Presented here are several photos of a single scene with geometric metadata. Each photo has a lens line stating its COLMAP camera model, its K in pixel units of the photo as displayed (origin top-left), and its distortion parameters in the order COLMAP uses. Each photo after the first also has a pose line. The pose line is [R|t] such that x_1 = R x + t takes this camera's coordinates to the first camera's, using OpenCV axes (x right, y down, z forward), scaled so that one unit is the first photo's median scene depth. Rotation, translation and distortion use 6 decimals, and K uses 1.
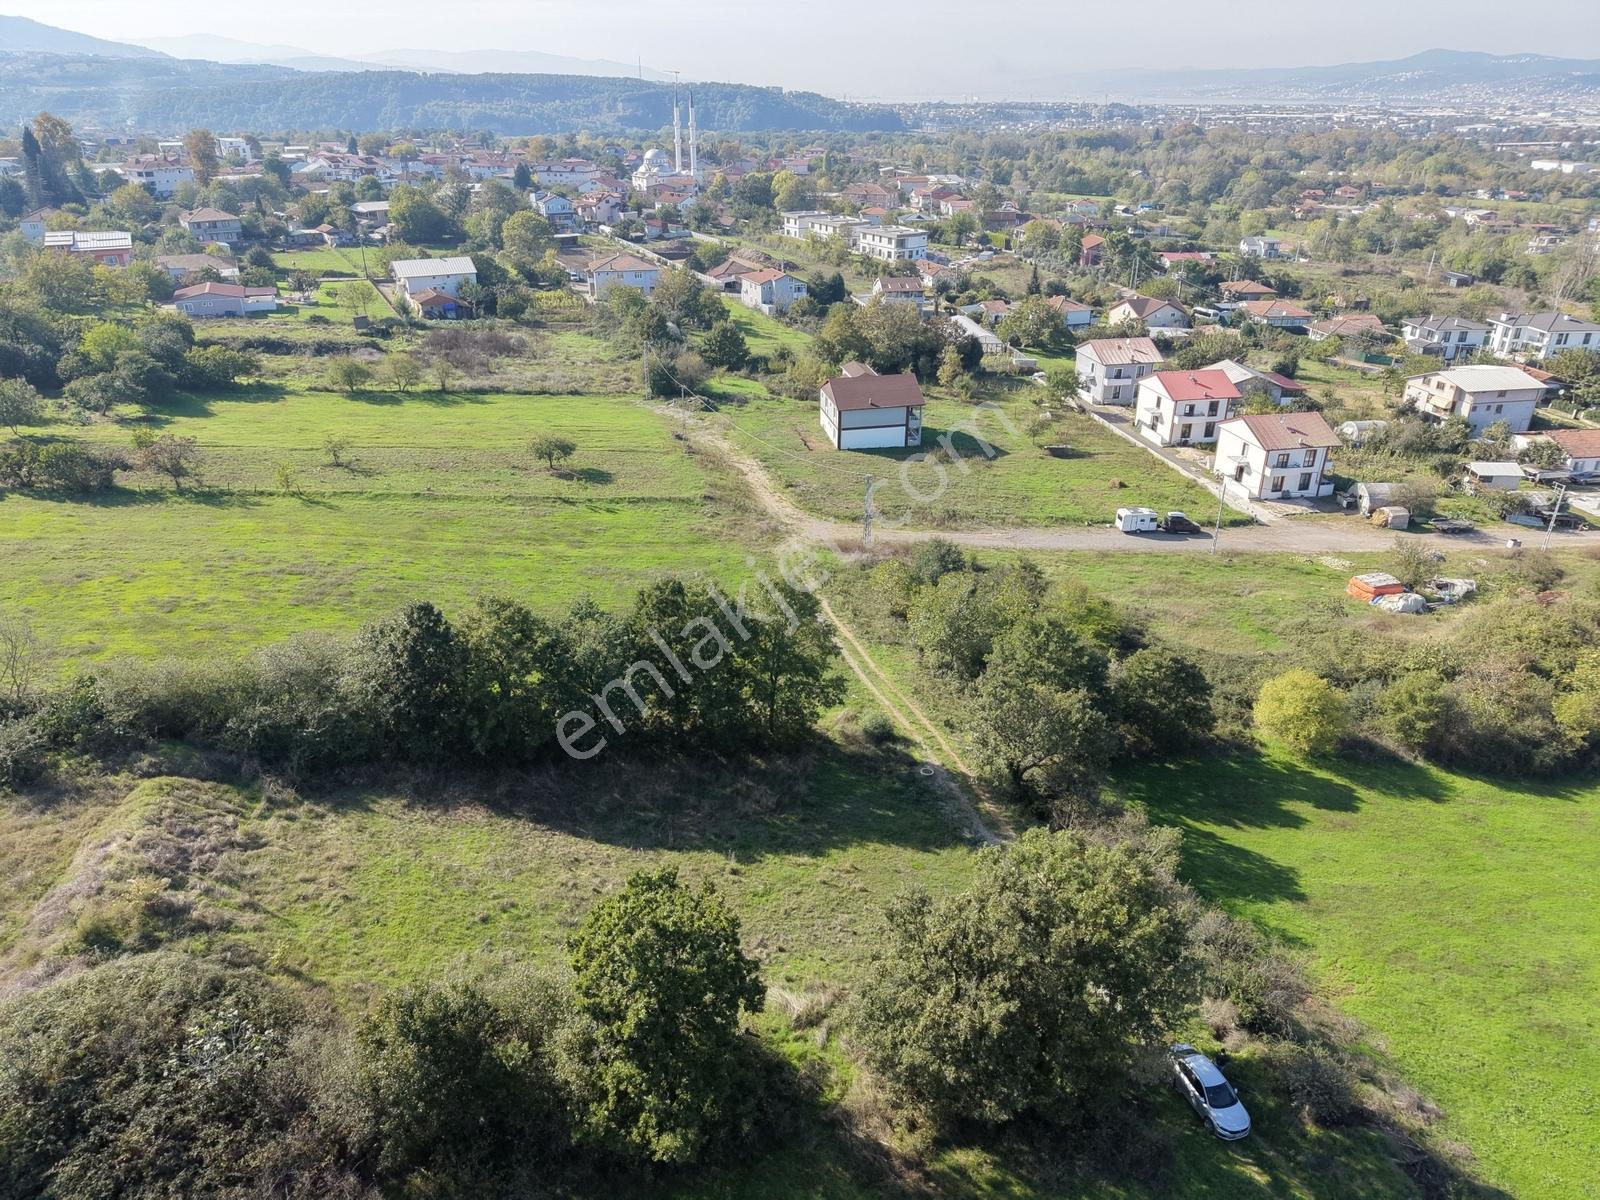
lens RADIAL K [[1065.5, 0, 797.2], [0, 1065.5, 604.1], [0, 0, 1]] dist [0.027886, -0.027347]
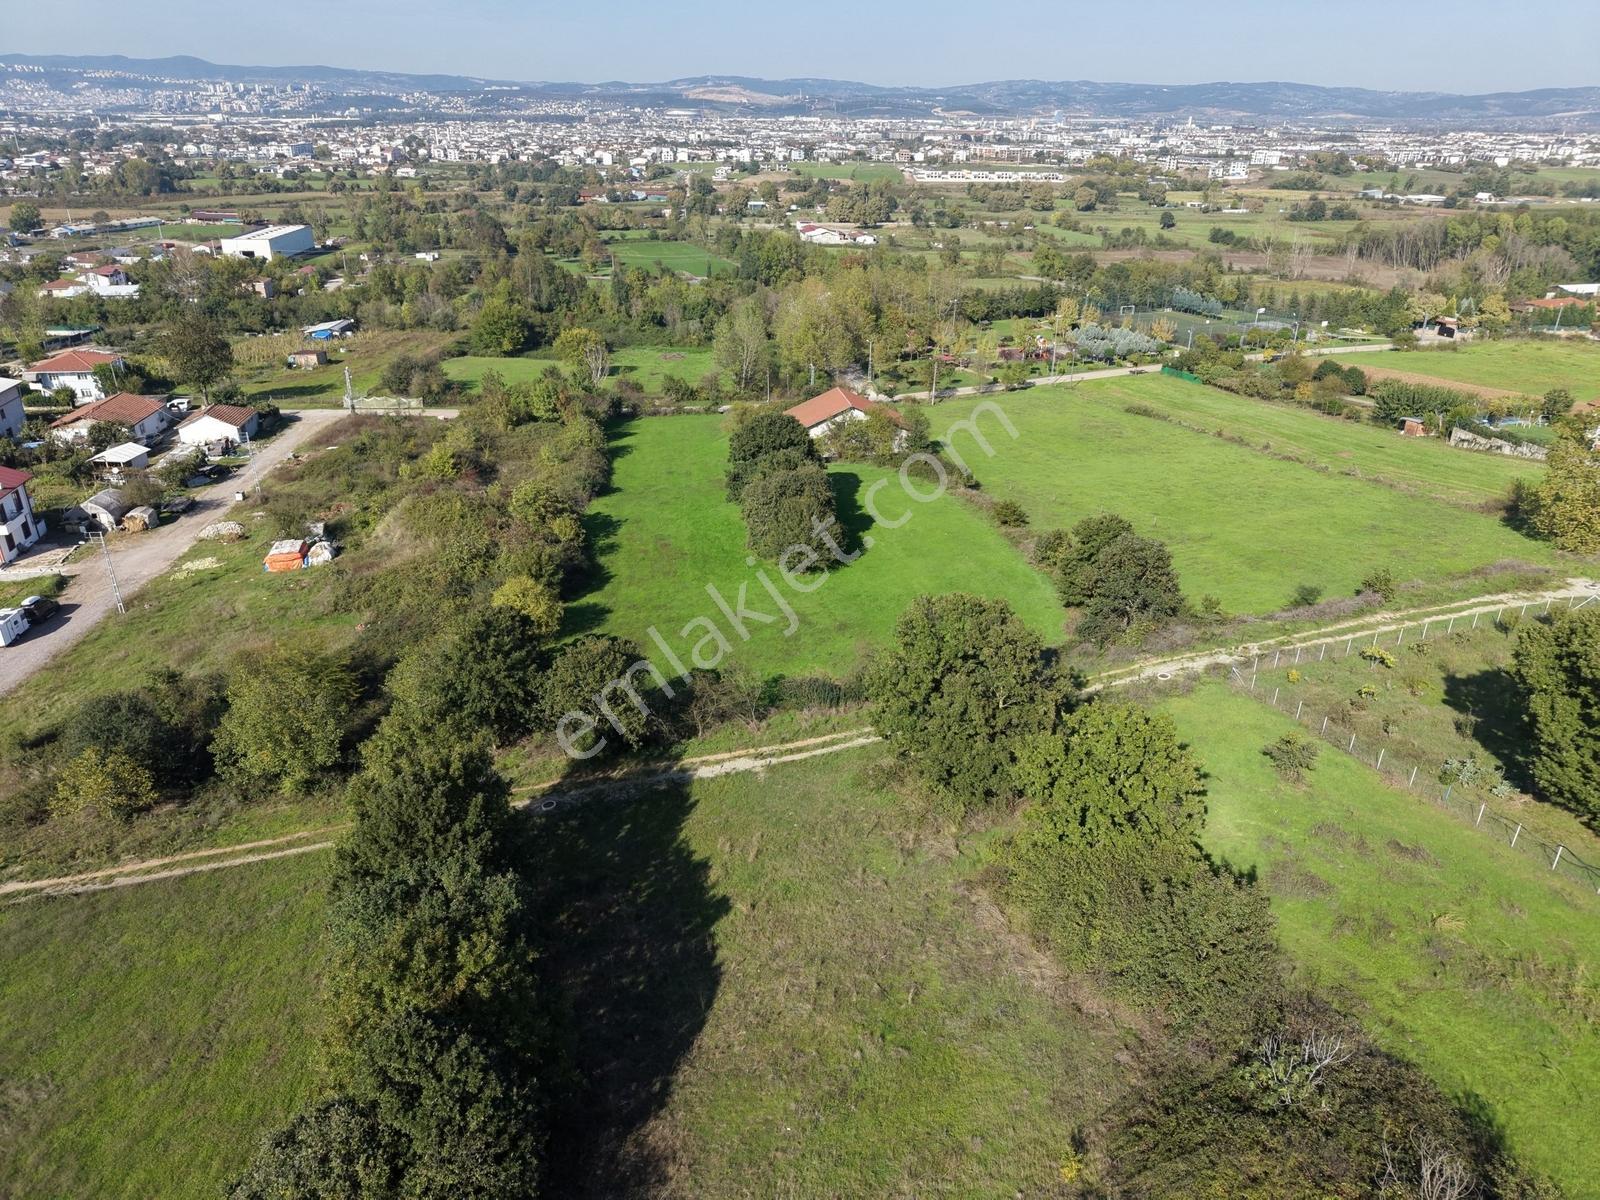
lens RADIAL K [[1065.5, 0, 796.3], [0, 1065.5, 607.1], [0, 0, 1]] dist [0.027886, -0.027347]
pose [[-0.000821, -0.426404, 0.904533, -0.305807], [0.421238, 0.820219, 0.387040, -0.119694], [-0.906950, 0.381341, 0.178944, 0.266613]]
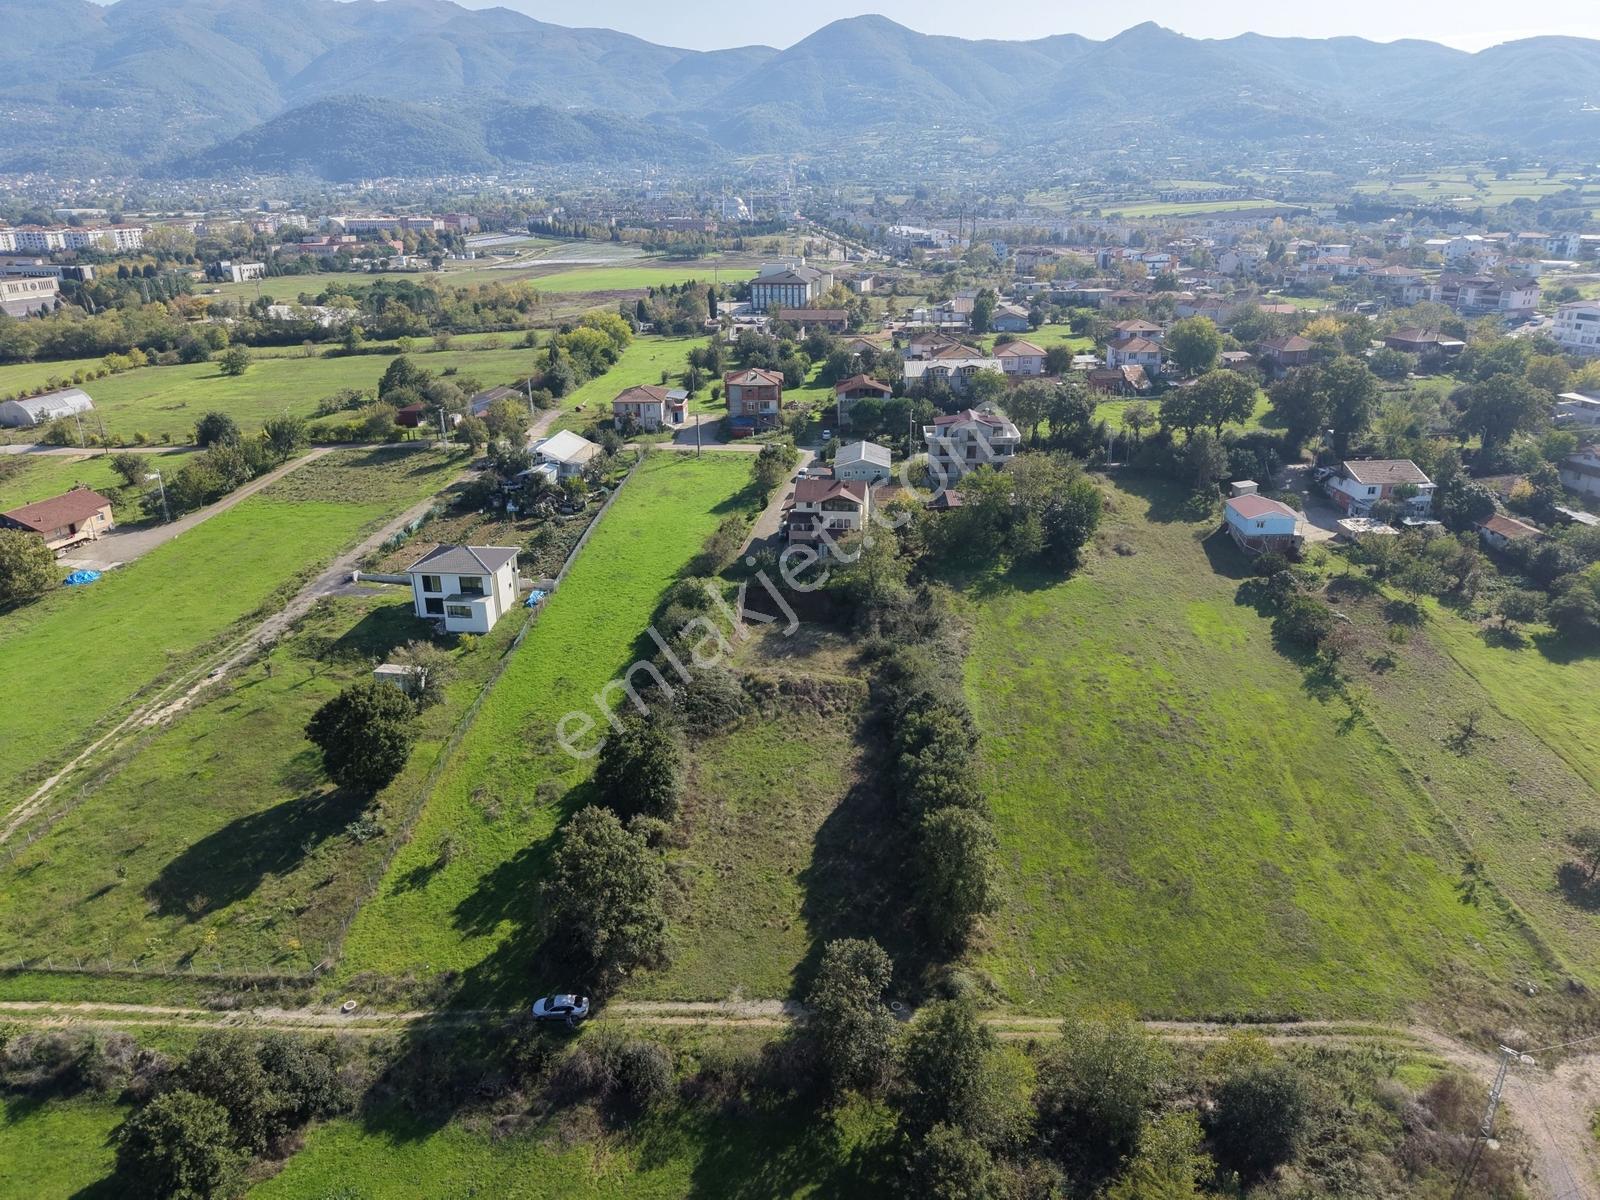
lens RADIAL K [[1065.5, 0, 799.3], [0, 1065.5, 592.3], [0, 0, 1]] dist [0.027886, -0.027347]
pose [[-0.288543, 0.342296, -0.894190, 0.520724], [-0.405272, 0.802463, 0.437959, -0.344888], [0.867466, 0.488760, -0.092822, 0.366072]]
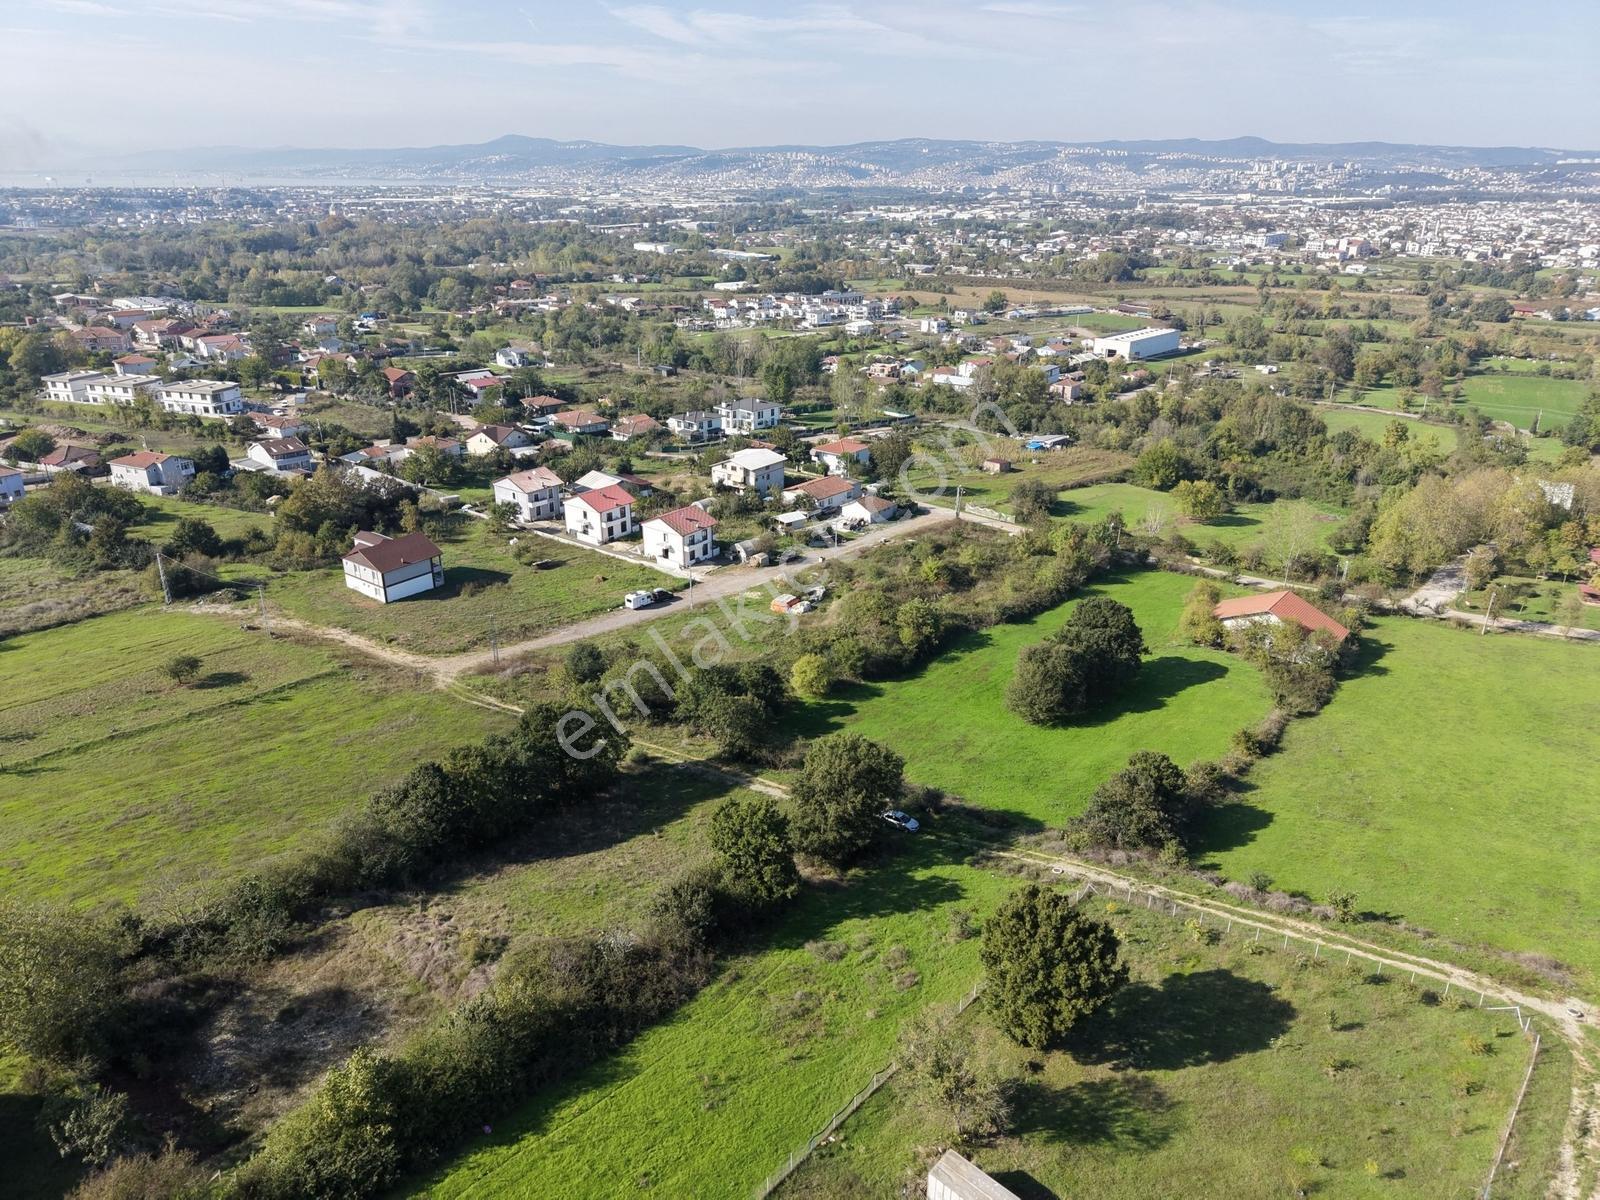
lens RADIAL K [[1065.5, 0, 796.6], [0, 1065.5, 607.1], [0, 0, 1]] dist [0.027886, -0.027347]
pose [[0.746830, -0.252478, 0.615223, -0.354458], [0.287759, 0.956723, 0.043309, -0.055355], [-0.599533, 0.144691, 0.787163, -0.254313]]
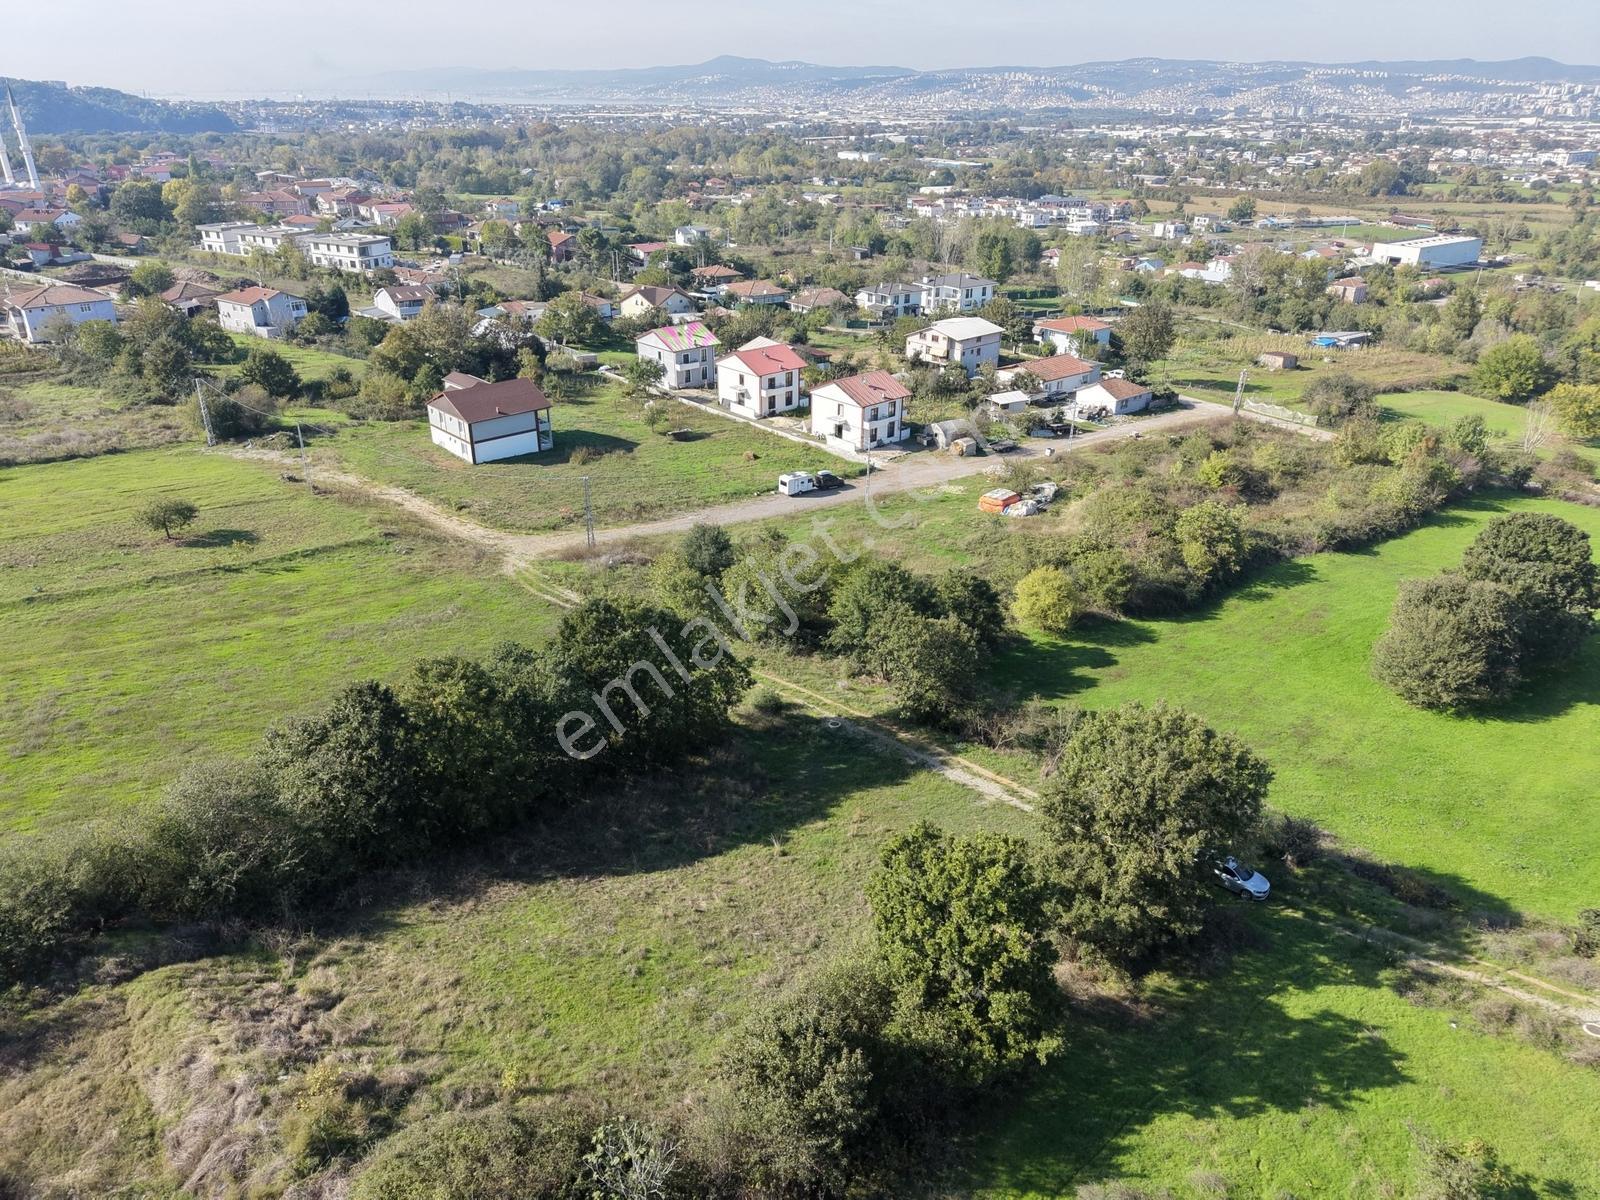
lens RADIAL K [[1065.5, 0, 797.5], [0, 1065.5, 605.0], [0, 0, 1]] dist [0.027886, -0.027347]
pose [[0.853432, -0.220683, 0.472179, -0.183678], [0.220033, 0.973800, 0.057432, -0.014490], [-0.472483, 0.054881, 0.879630, 0.029979]]
